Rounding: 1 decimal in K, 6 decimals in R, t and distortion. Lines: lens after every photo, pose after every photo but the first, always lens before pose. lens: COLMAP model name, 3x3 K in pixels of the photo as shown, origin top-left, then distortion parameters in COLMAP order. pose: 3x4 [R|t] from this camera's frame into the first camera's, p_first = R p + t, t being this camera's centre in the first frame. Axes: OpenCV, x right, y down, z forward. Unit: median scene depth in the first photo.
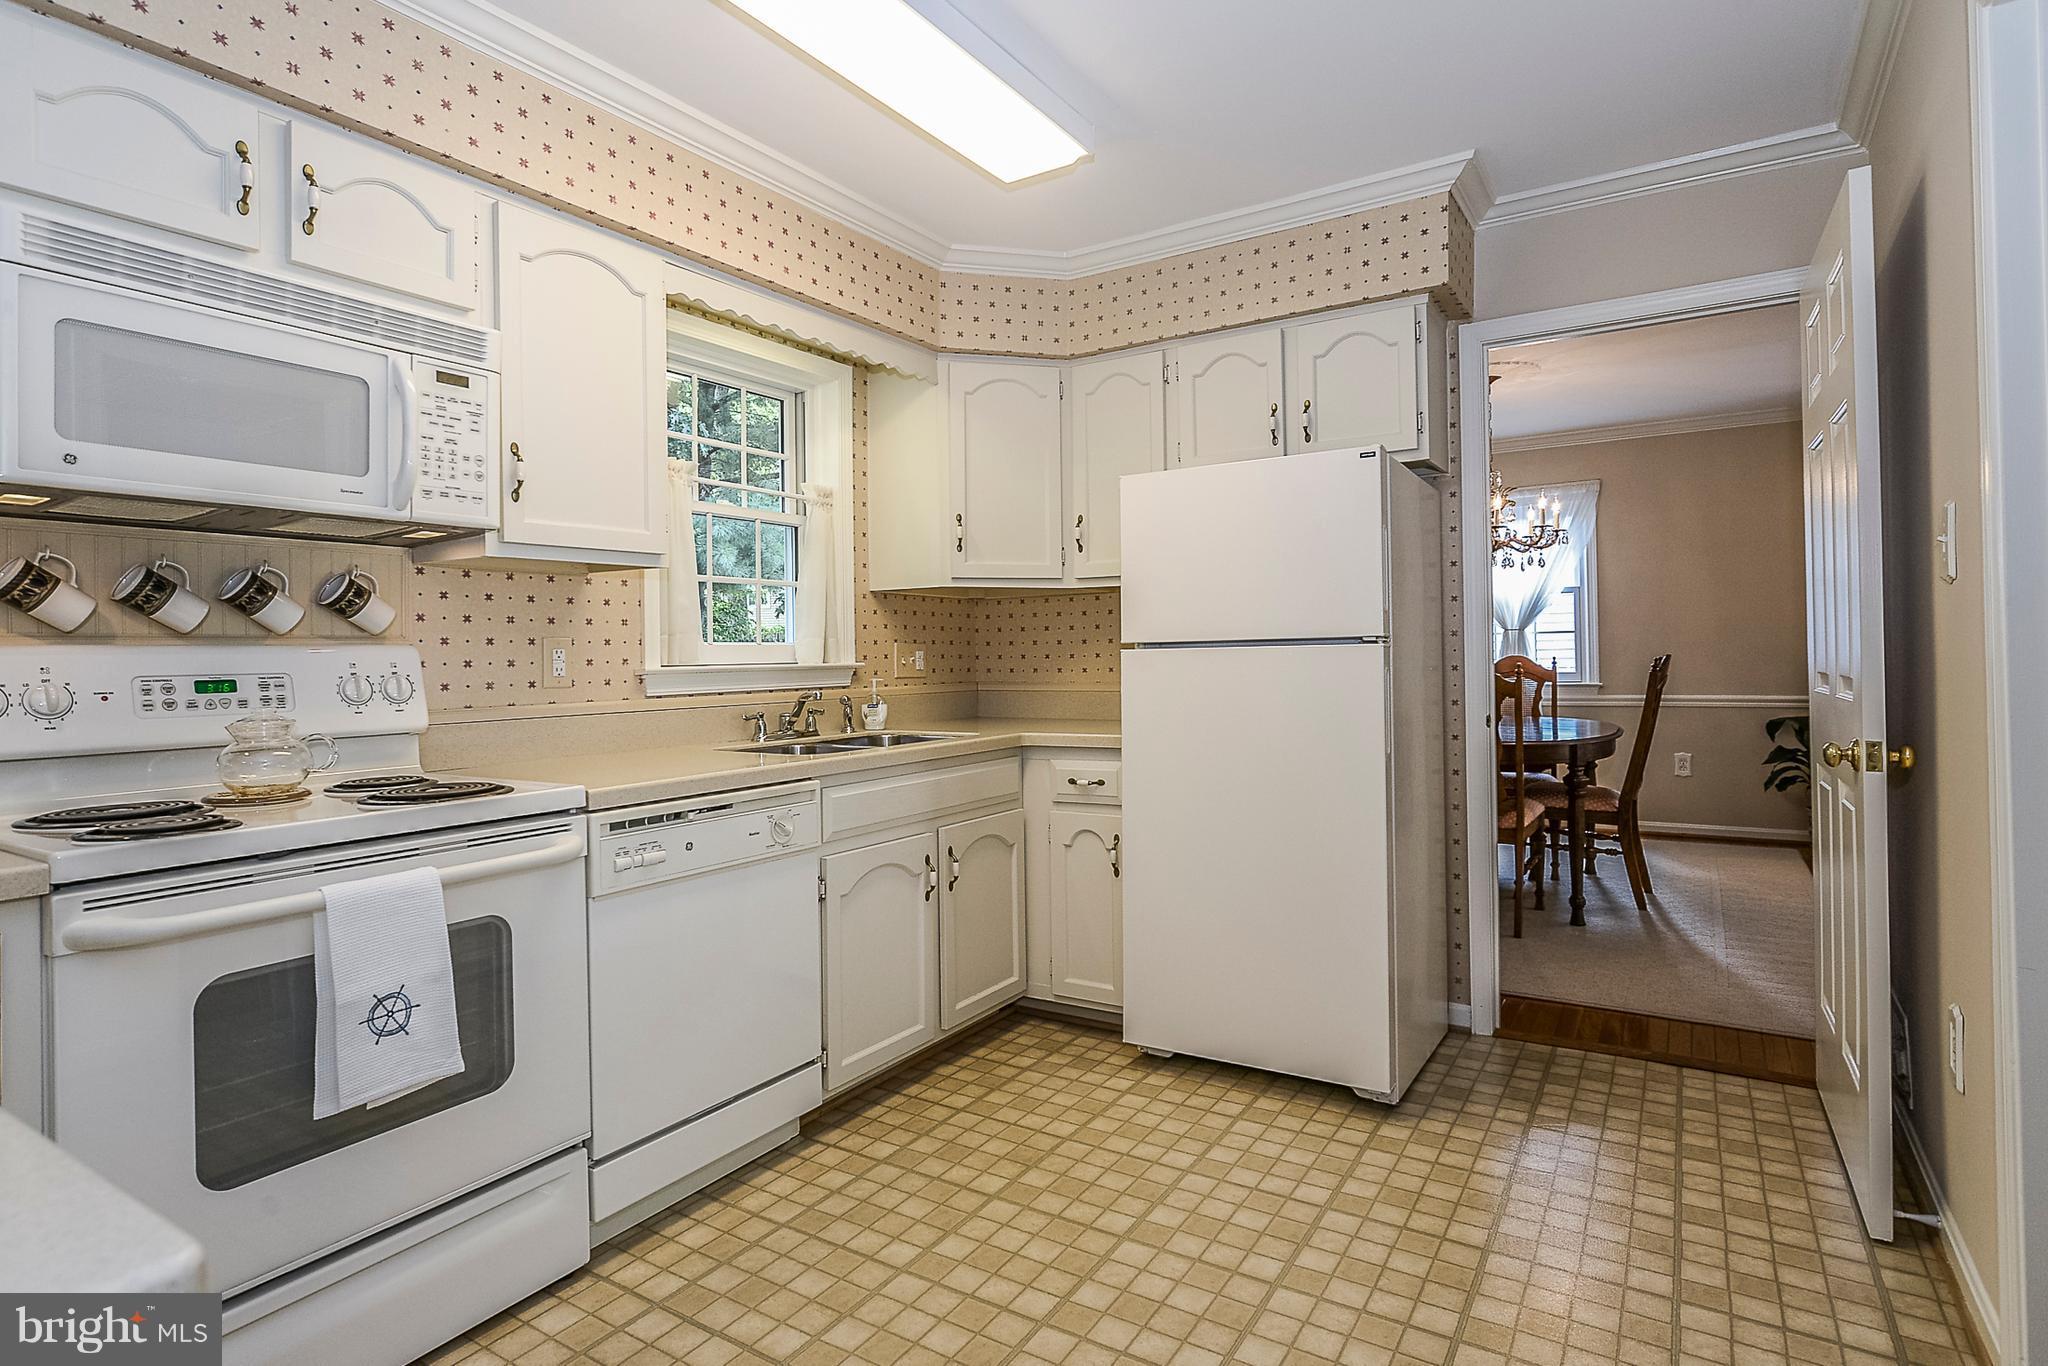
lens RADIAL K [[1059.1, 0, 1023.8], [0, 1059.1, 645.8], [0, 0, 1]] dist [0.000888, 0.001981]
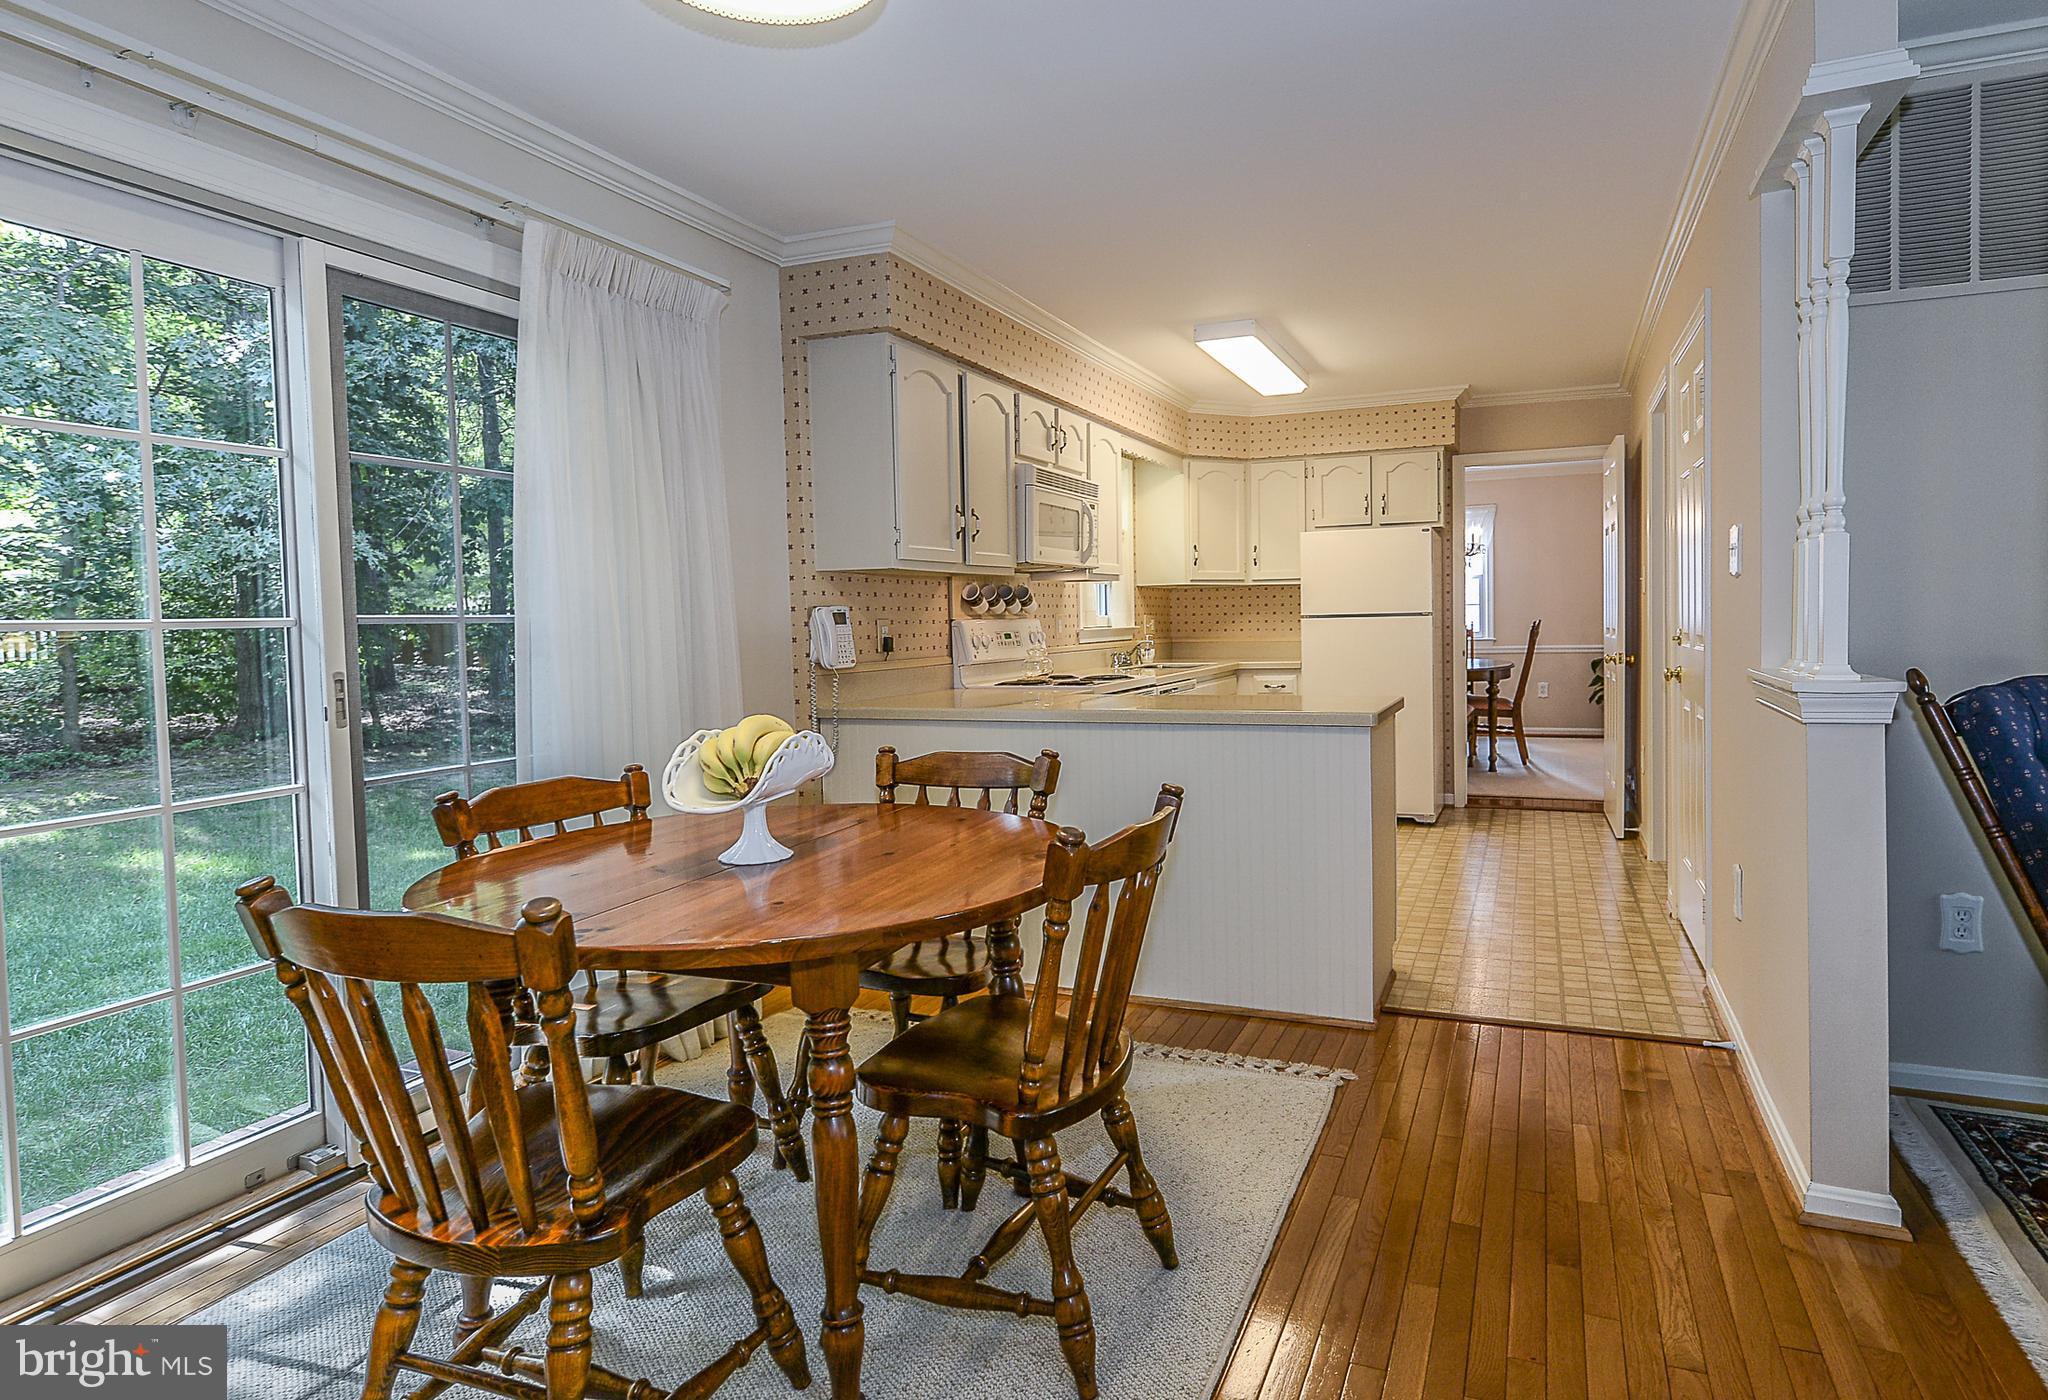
lens RADIAL K [[1116.1, 0, 1107.3], [0, 1116.1, 657.5], [0, 0, 1]] dist [-0.000683, 0.014817]
pose [[0.980703, -0.010706, 0.195209, -0.958948], [0.002546, 0.999114, 0.042006, -0.018029], [-0.195485, -0.040699, 0.979862, -1.419065]]
